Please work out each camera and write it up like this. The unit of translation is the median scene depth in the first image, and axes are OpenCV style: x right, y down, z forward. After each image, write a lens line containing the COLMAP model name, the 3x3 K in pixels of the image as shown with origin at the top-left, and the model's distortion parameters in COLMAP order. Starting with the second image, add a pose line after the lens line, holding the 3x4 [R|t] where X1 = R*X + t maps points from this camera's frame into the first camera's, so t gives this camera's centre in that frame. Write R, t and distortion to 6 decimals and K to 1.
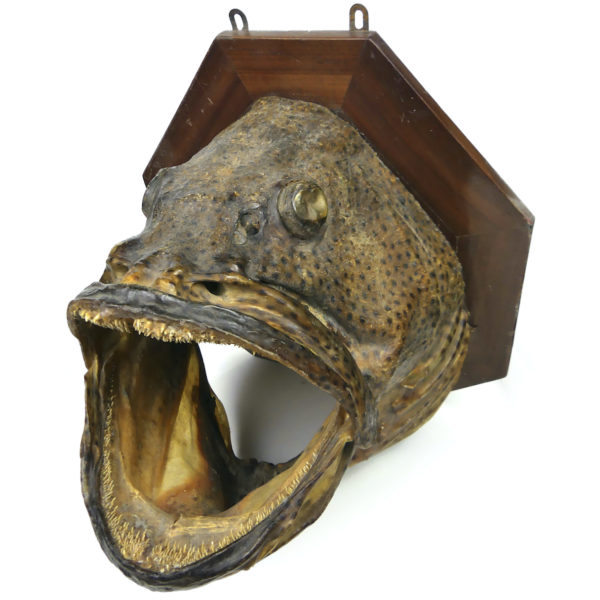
lens RADIAL K [[542.5, 0, 299.7], [0, 542.5, 283.5], [0, 0, 1]] dist [-0.019547, -0.001895]
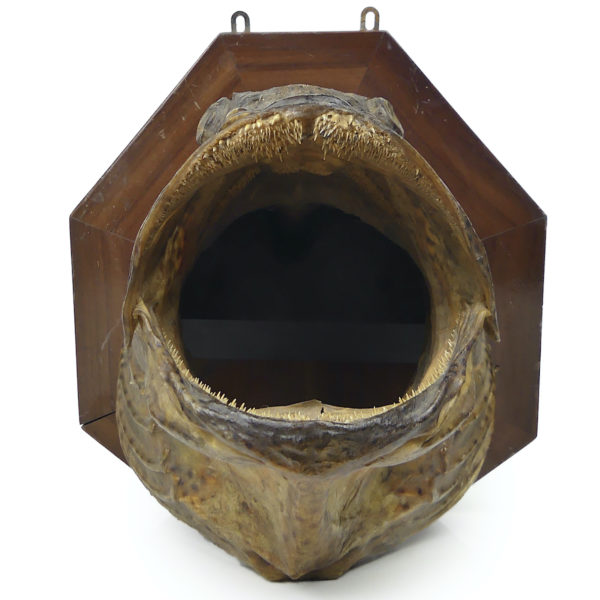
lens RADIAL K [[854.2, 0, 301.6], [0, 854.2, 299.4], [0, 0, 1]] dist [0.026225, 0.000000]
pose [[0.932012, 0.023235, 0.361681, -0.601802], [0.150133, 0.883543, -0.443636, 0.711457], [-0.329868, 0.467774, 0.819984, -0.082919]]
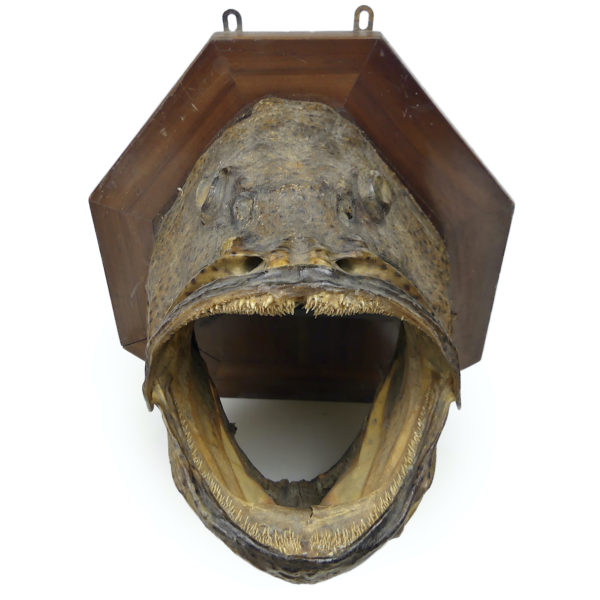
lens RADIAL K [[639.7, 0, 291.8], [0, 639.7, 333.9], [0, 0, 1]] dist [-0.026410, 0.000000]
pose [[0.934557, -0.145405, 0.324746, -0.499357], [0.153162, 0.988200, 0.001694, 0.087559], [-0.321160, 0.048156, 0.945800, -0.090829]]
